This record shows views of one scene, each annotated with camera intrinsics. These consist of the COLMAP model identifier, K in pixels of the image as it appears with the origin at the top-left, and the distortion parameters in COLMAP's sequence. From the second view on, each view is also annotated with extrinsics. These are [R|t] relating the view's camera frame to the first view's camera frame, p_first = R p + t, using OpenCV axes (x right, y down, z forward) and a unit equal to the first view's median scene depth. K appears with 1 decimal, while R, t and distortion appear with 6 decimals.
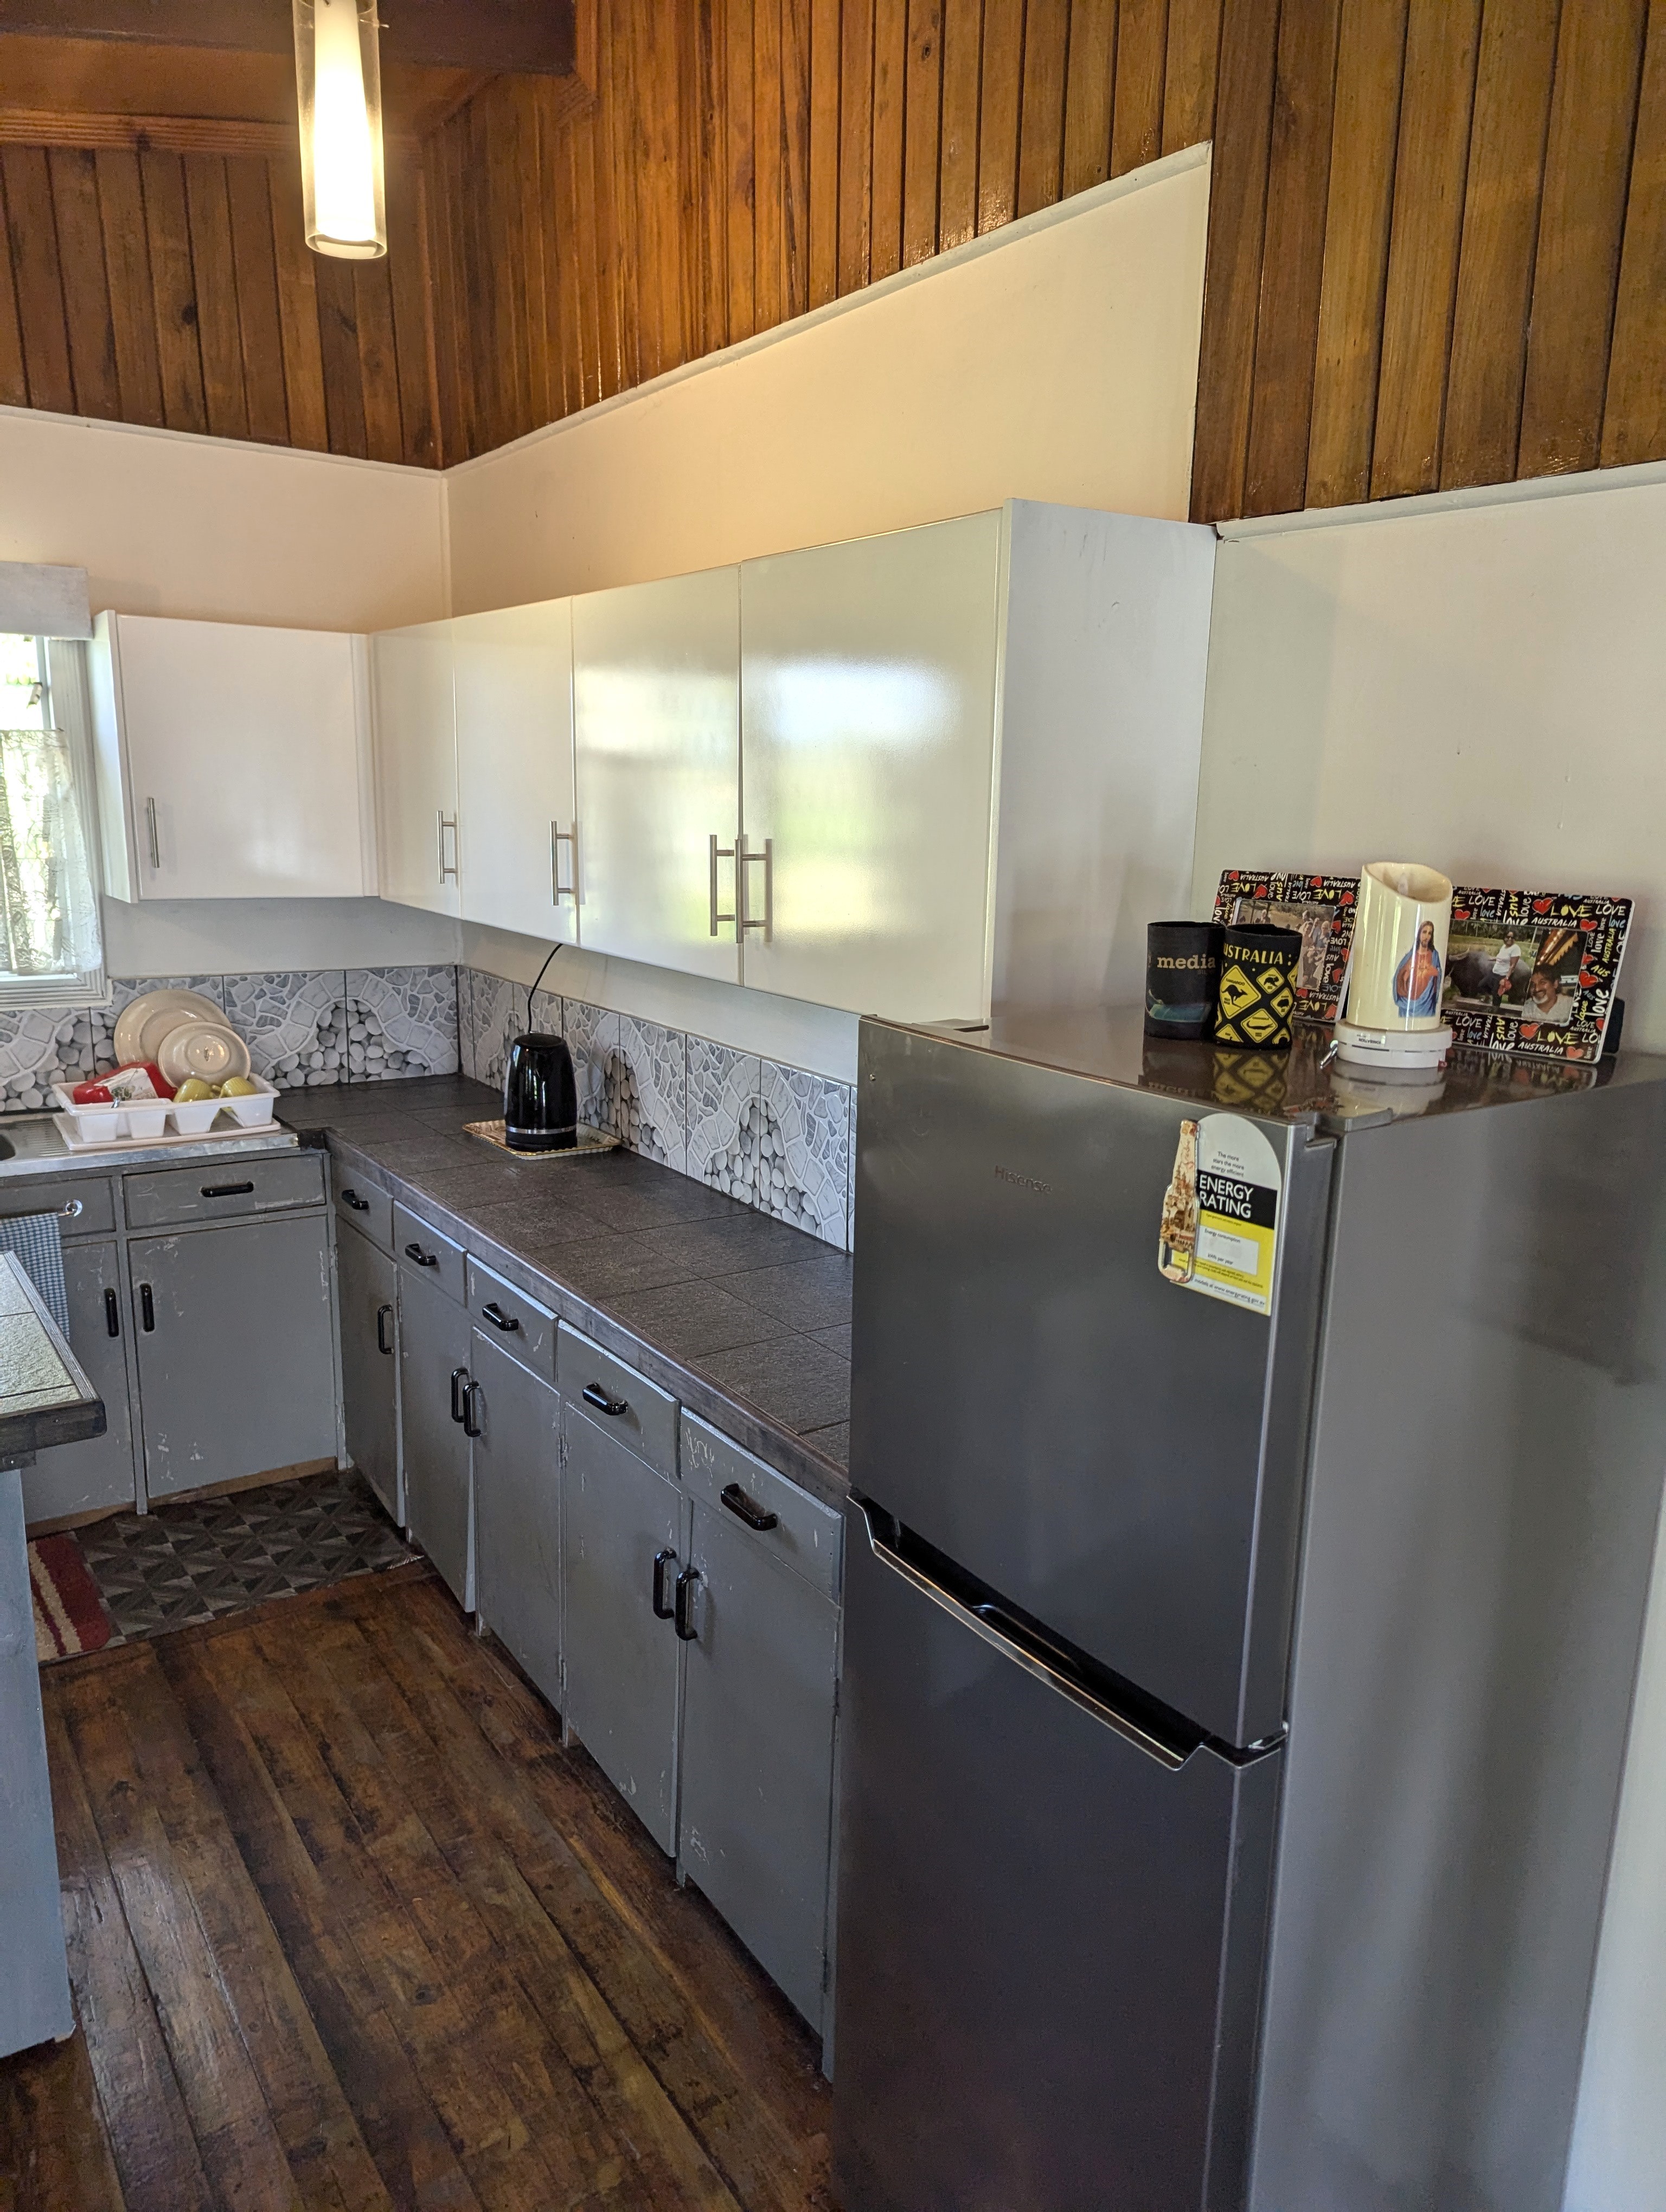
lens RADIAL K [[1544.0, 0, 831.2], [0, 1544.0, 1129.3], [0, 0, 1]] dist [0.069974, -0.061630]
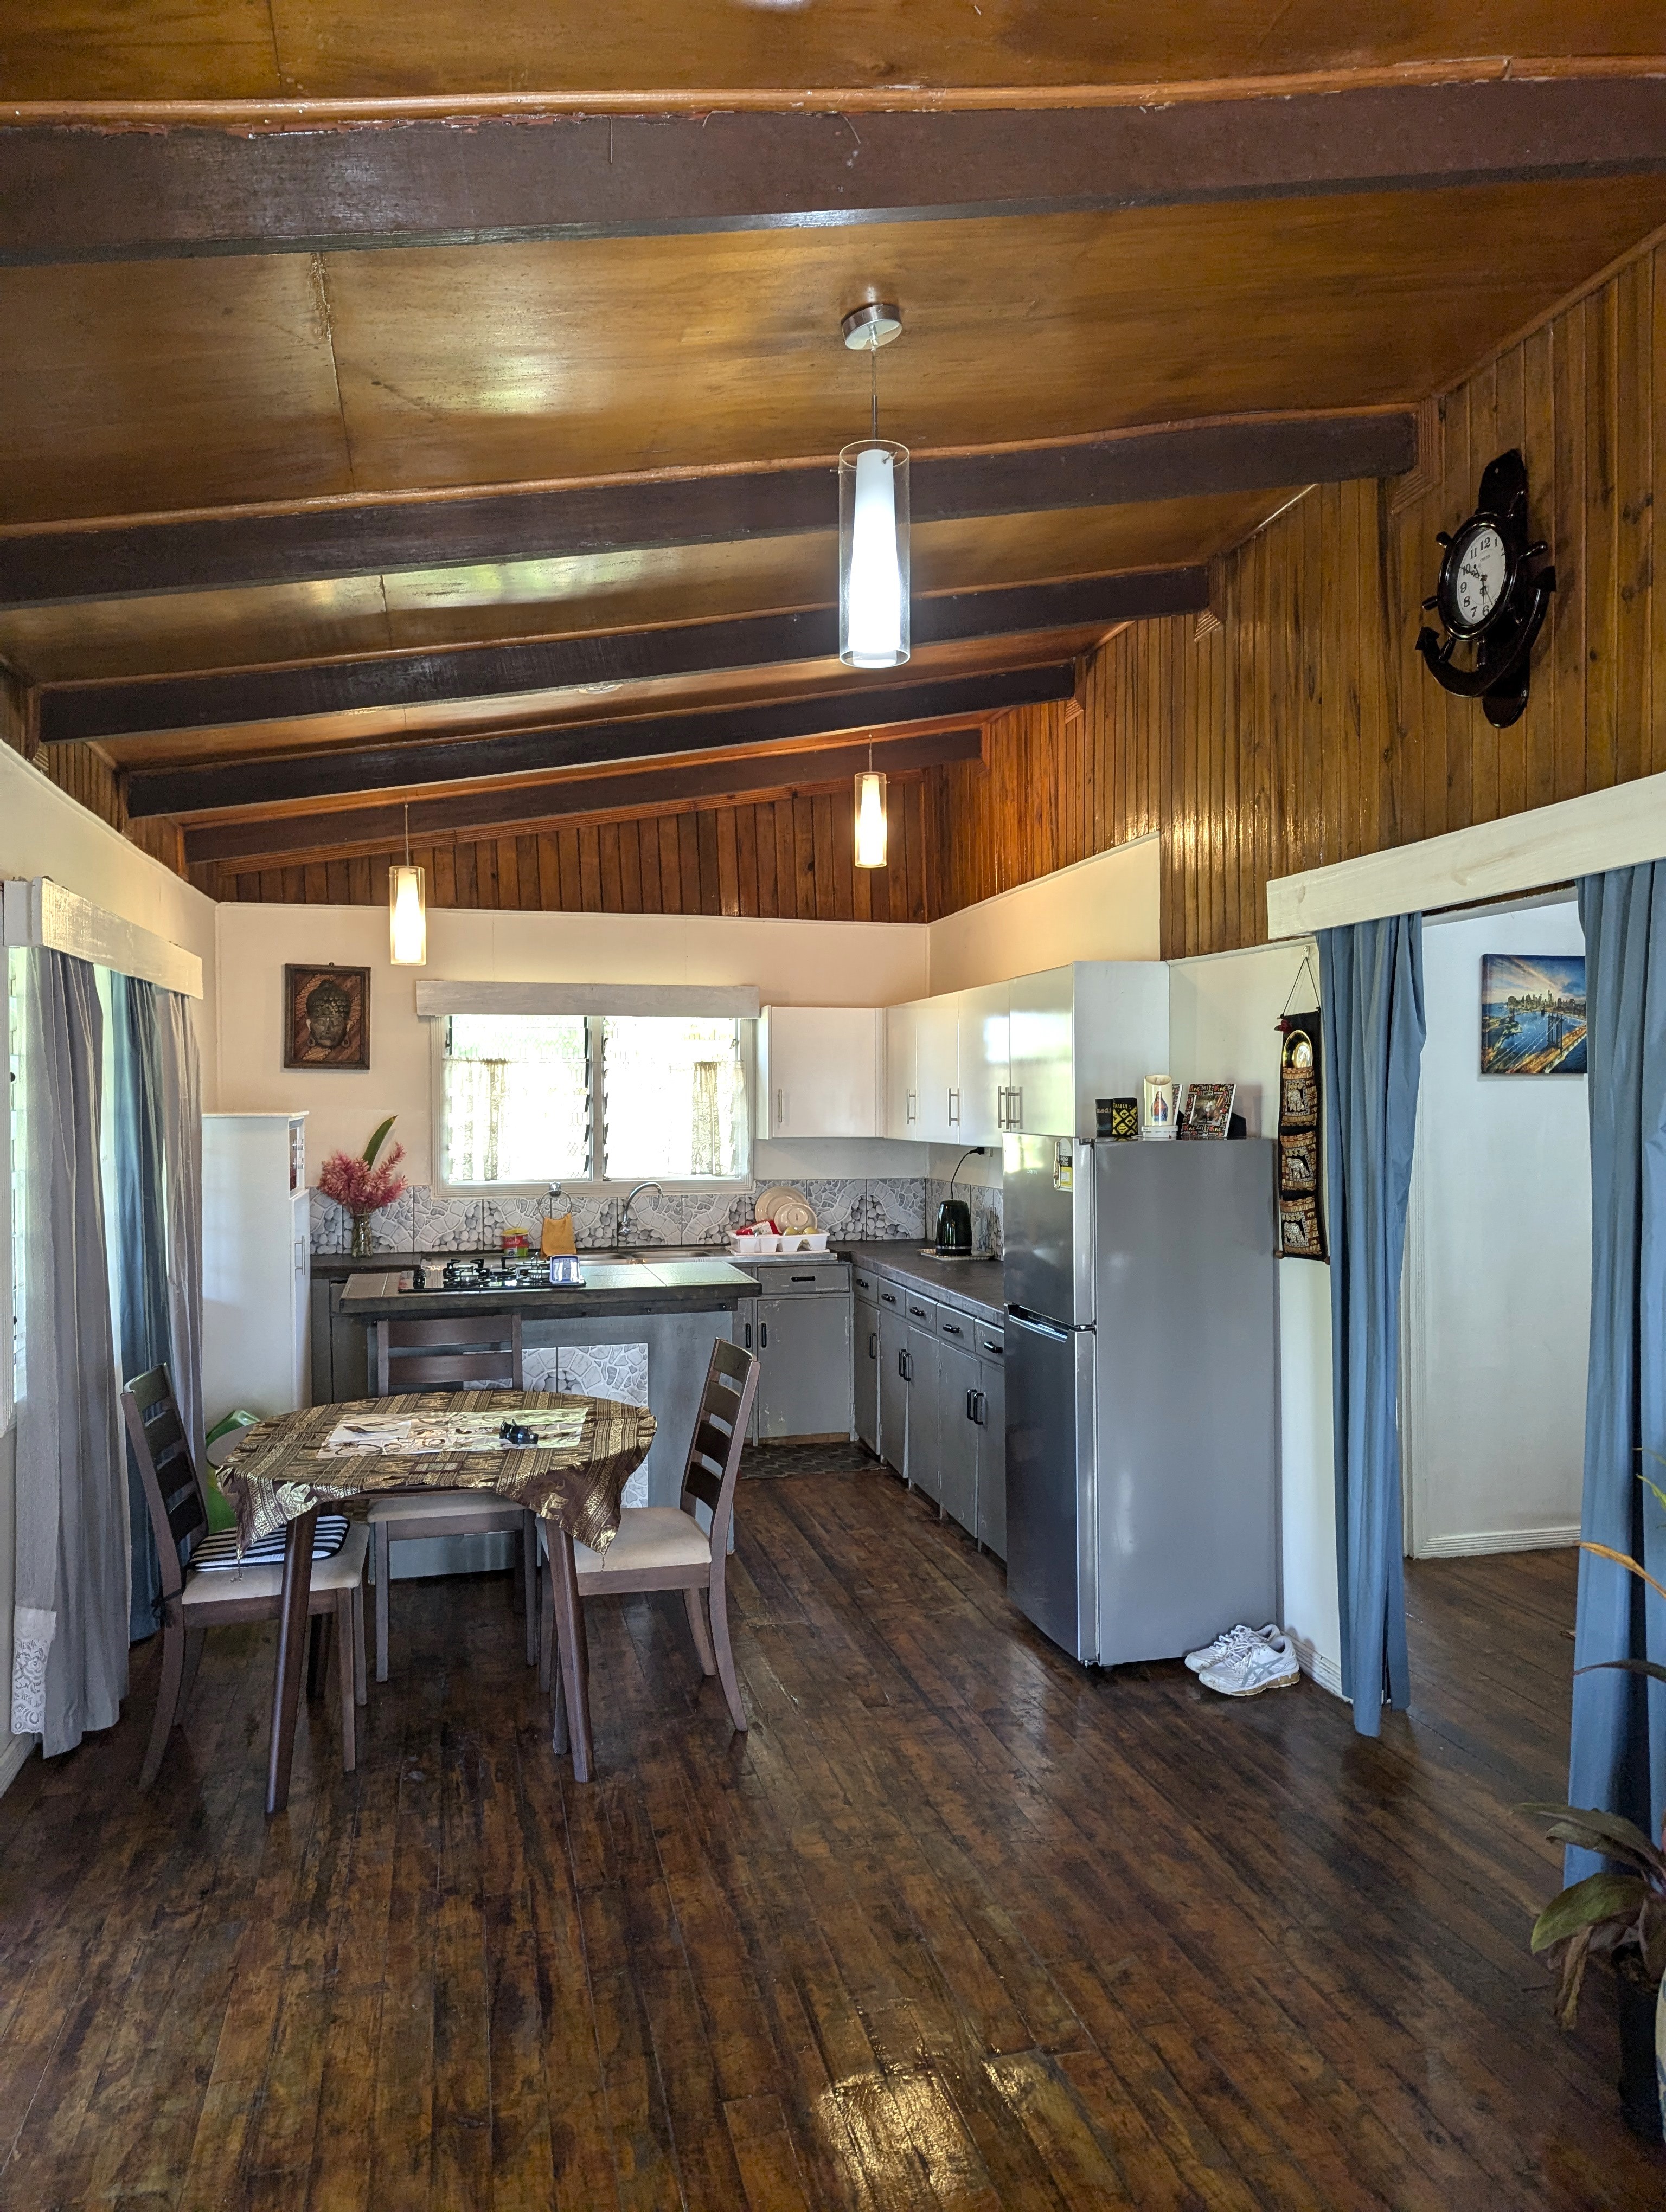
lens RADIAL K [[1544.0, 0, 819.1], [0, 1544.0, 1127.7], [0, 0, 1]] dist [0.069974, -0.061630]
pose [[0.935657, -0.022149, -0.352216, 0.349837], [-0.050723, 0.979227, -0.196323, 0.248062], [0.349248, 0.201556, 0.915096, -0.886117]]
